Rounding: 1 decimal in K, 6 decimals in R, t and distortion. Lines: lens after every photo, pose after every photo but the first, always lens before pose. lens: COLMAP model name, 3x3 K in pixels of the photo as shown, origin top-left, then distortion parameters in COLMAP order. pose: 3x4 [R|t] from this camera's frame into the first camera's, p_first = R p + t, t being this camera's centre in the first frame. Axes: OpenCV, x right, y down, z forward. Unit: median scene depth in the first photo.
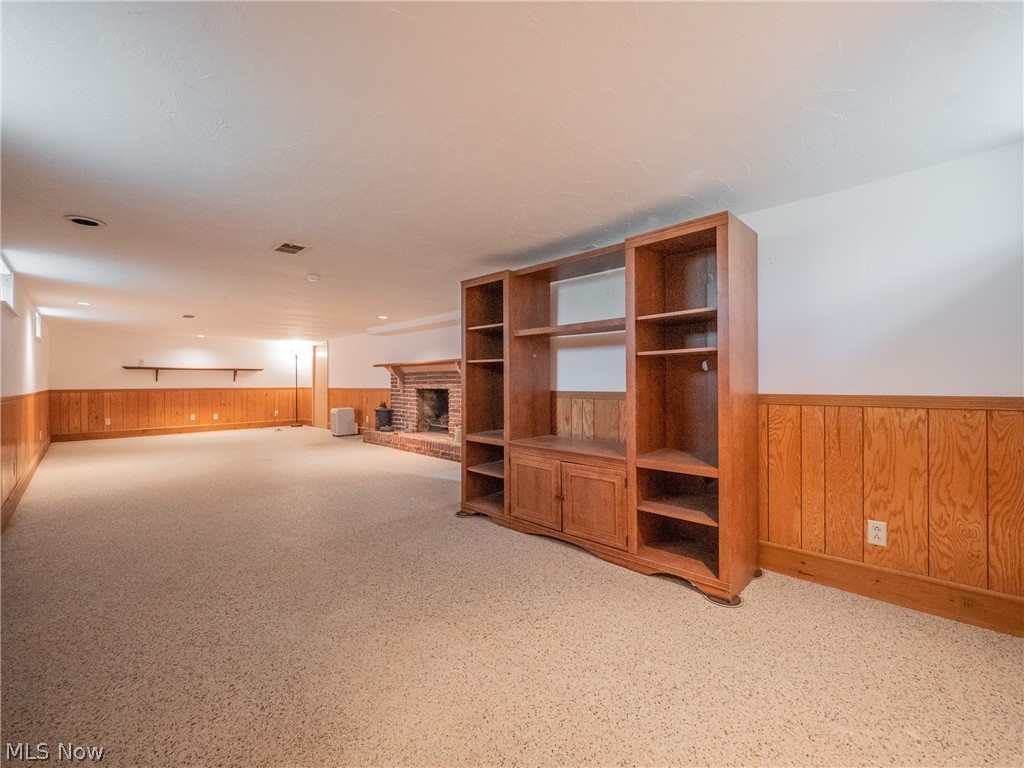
lens RADIAL K [[426.5, 0, 512.3], [0, 426.5, 385.5], [0, 0, 1]] dist [0.005800, -0.005062]
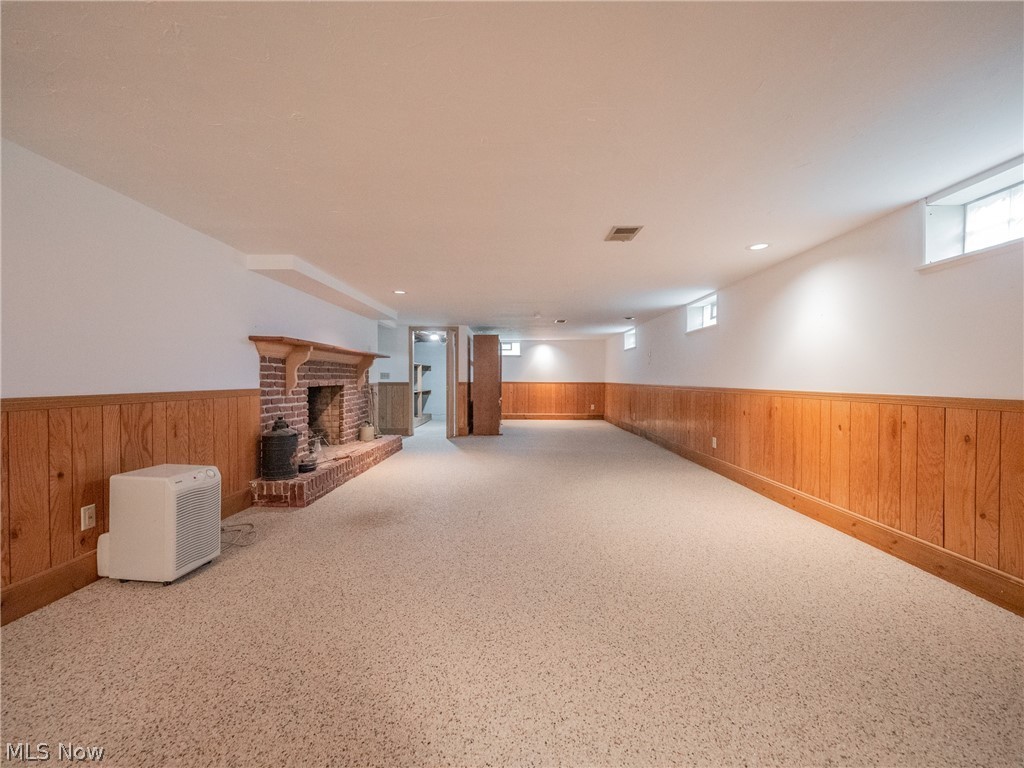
lens RADIAL K [[426.5, 0, 512.0], [0, 426.5, 380.7], [0, 0, 1]] dist [0.005800, -0.005062]
pose [[-0.695386, -0.004414, 0.718622, -0.800927], [-0.001911, 0.999989, 0.004293, -0.004324], [-0.718633, 0.001612, -0.695387, 1.122437]]
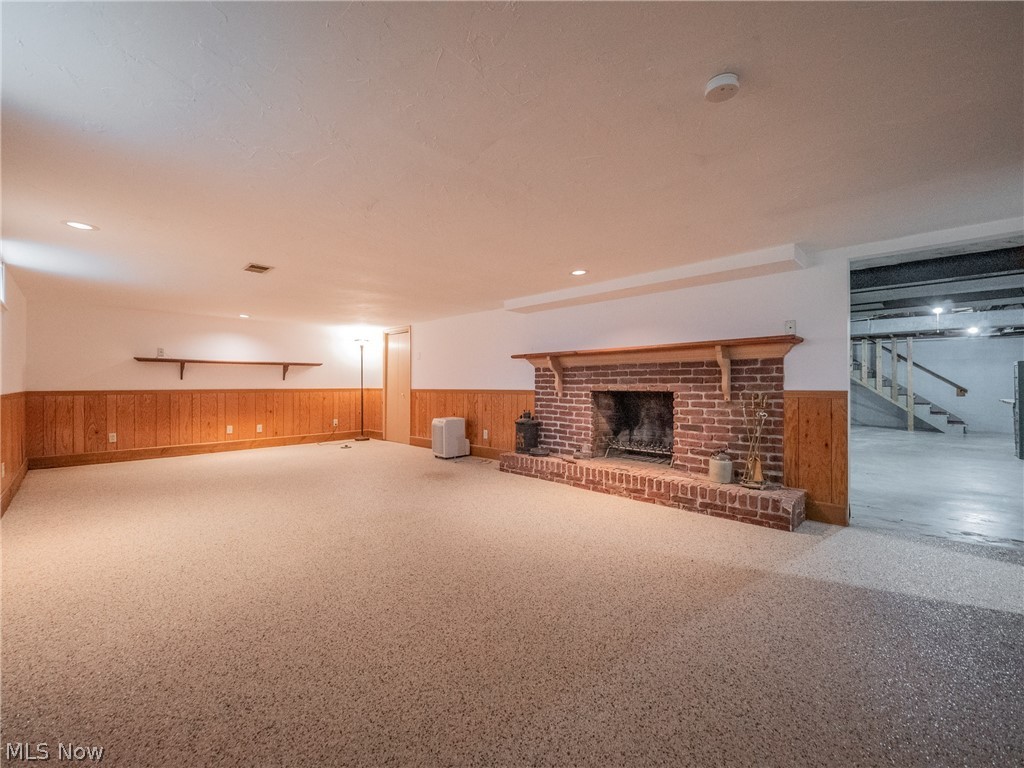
lens RADIAL K [[426.5, 0, 510.0], [0, 426.5, 383.8], [0, 0, 1]] dist [0.005800, -0.005062]
pose [[0.999991, 0.001821, 0.003951, -0.325832], [-0.001798, 0.999982, -0.005769, 0.000520], [-0.003962, 0.005761, 0.999976, 0.324421]]
